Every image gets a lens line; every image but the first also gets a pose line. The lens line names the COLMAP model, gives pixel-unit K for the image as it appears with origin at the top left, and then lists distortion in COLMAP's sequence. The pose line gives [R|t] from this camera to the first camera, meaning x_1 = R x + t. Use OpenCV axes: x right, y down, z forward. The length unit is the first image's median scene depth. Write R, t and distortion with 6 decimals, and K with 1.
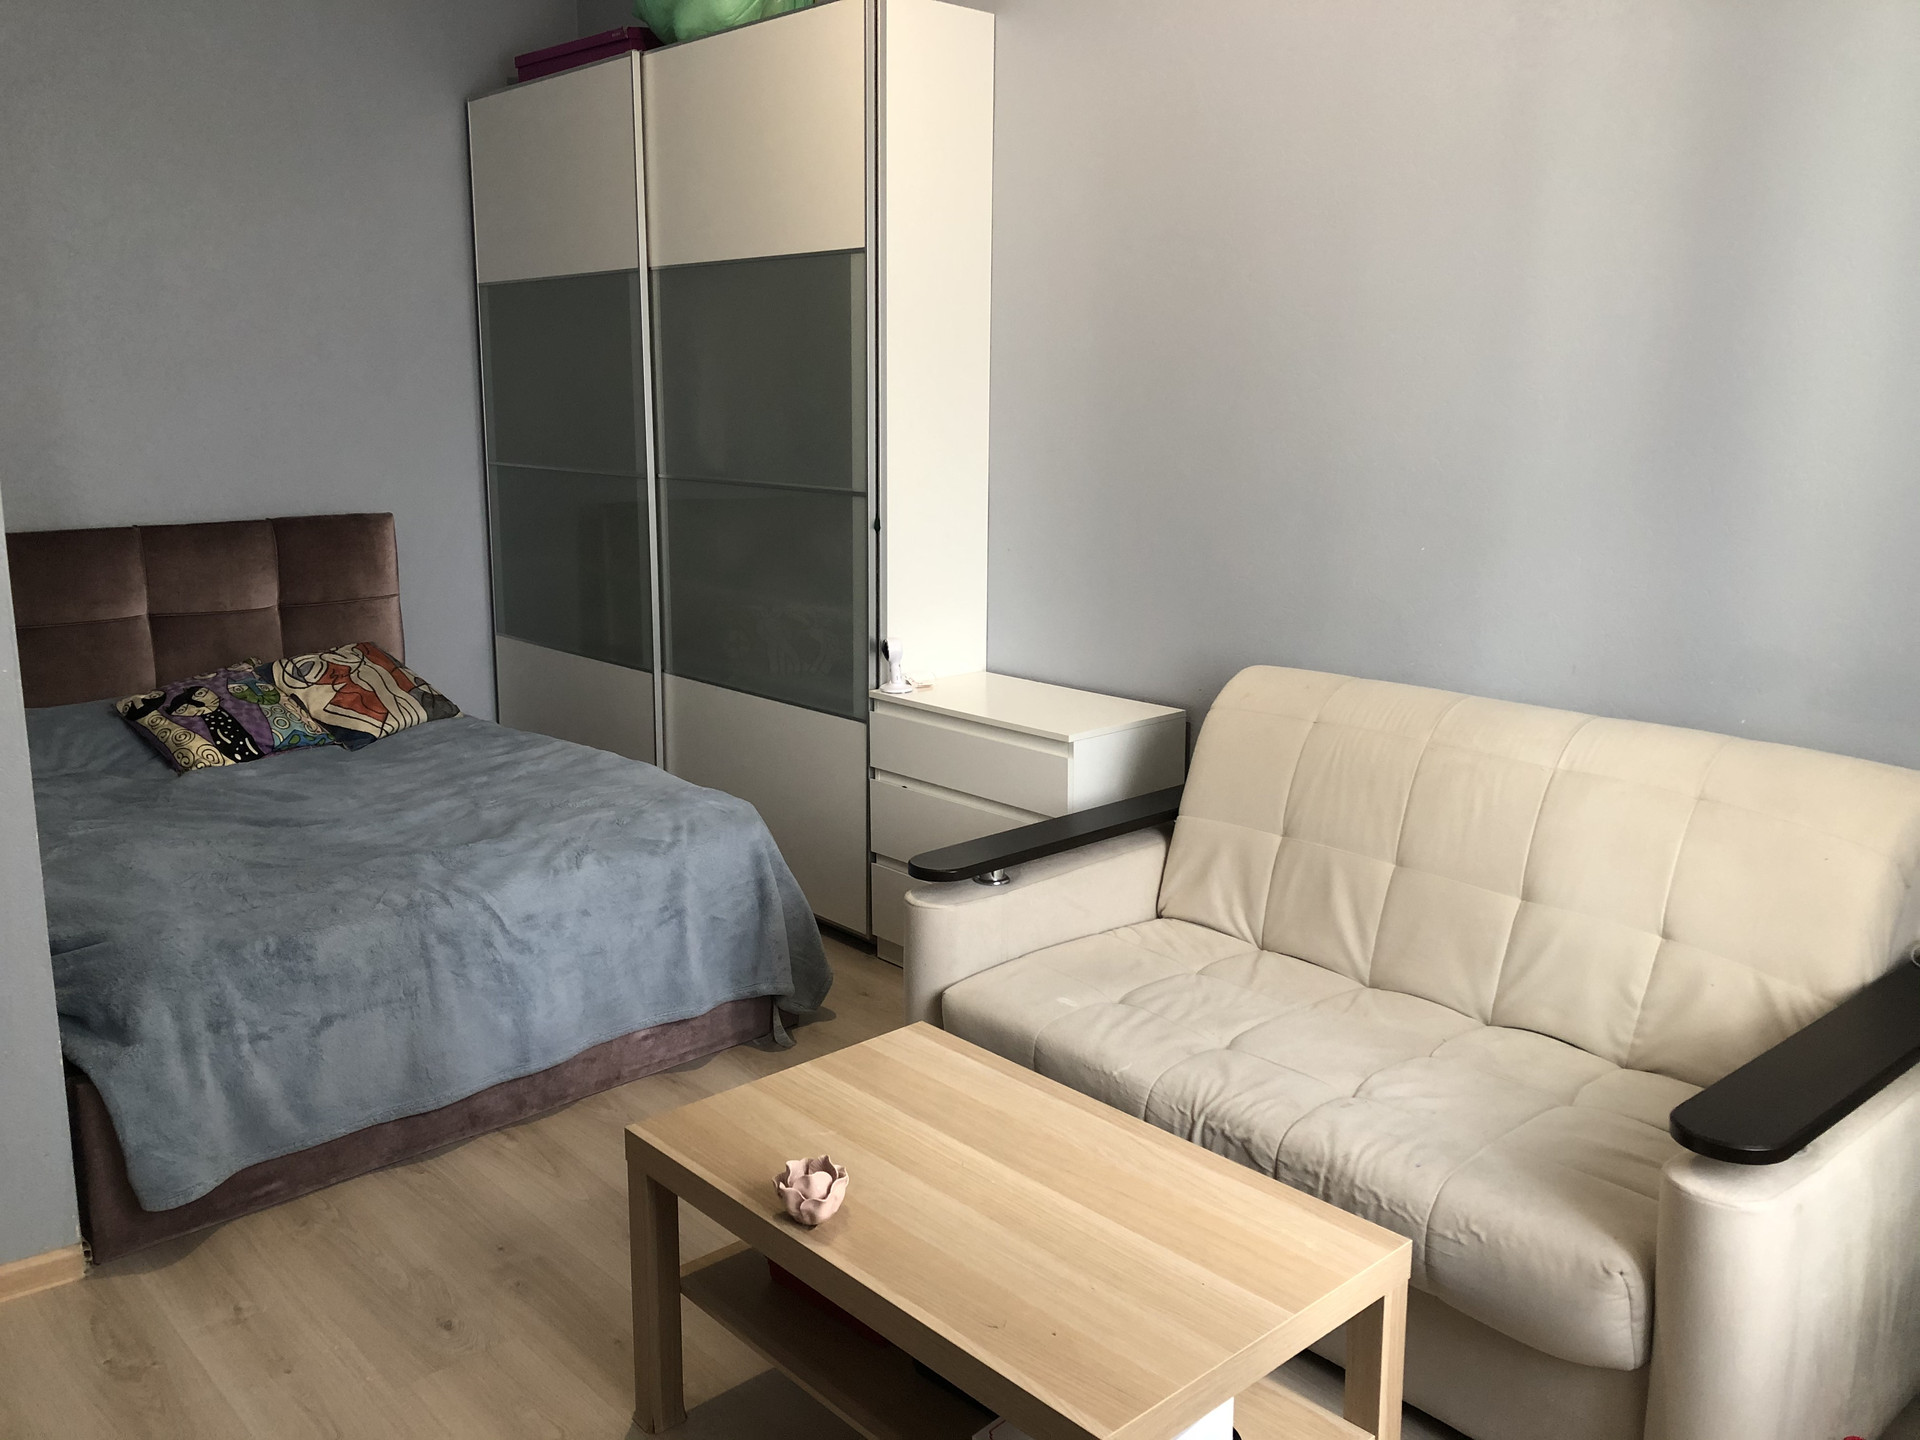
lens RADIAL K [[1563.4, 0, 953.4], [0, 1563.4, 708.9], [0, 0, 1]] dist [0.061450, -0.077546]
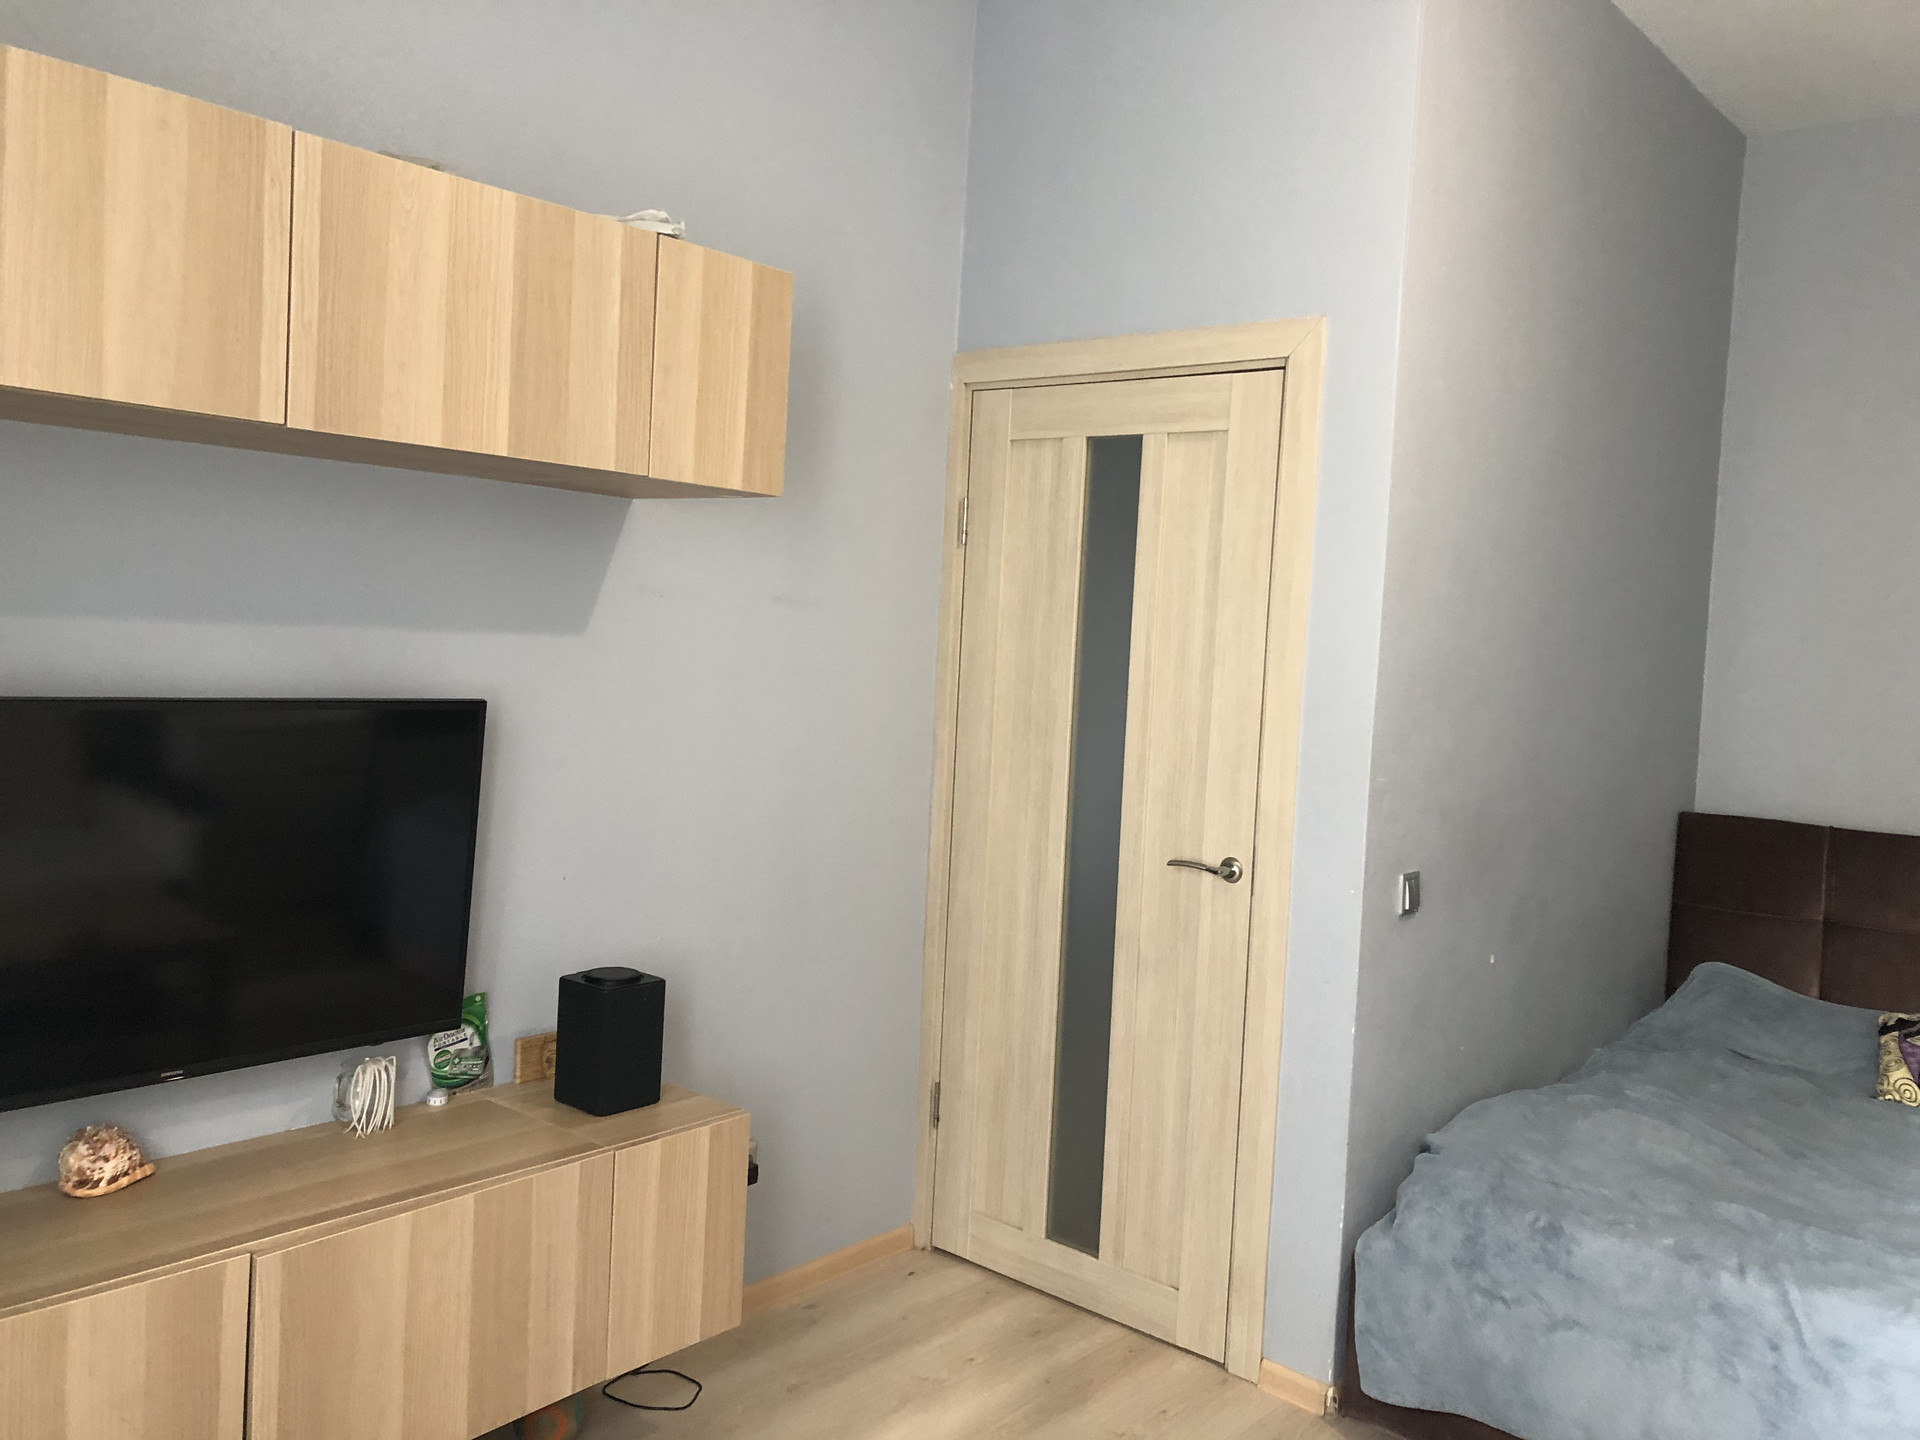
lens RADIAL K [[1563.4, 0, 953.4], [0, 1563.4, 708.9], [0, 0, 1]] dist [0.061450, -0.077546]
pose [[0.120760, 0.048376, -0.991502, 0.474224], [-0.245357, 0.969276, 0.017409, -0.086771], [0.961882, 0.241170, 0.128919, 0.398841]]
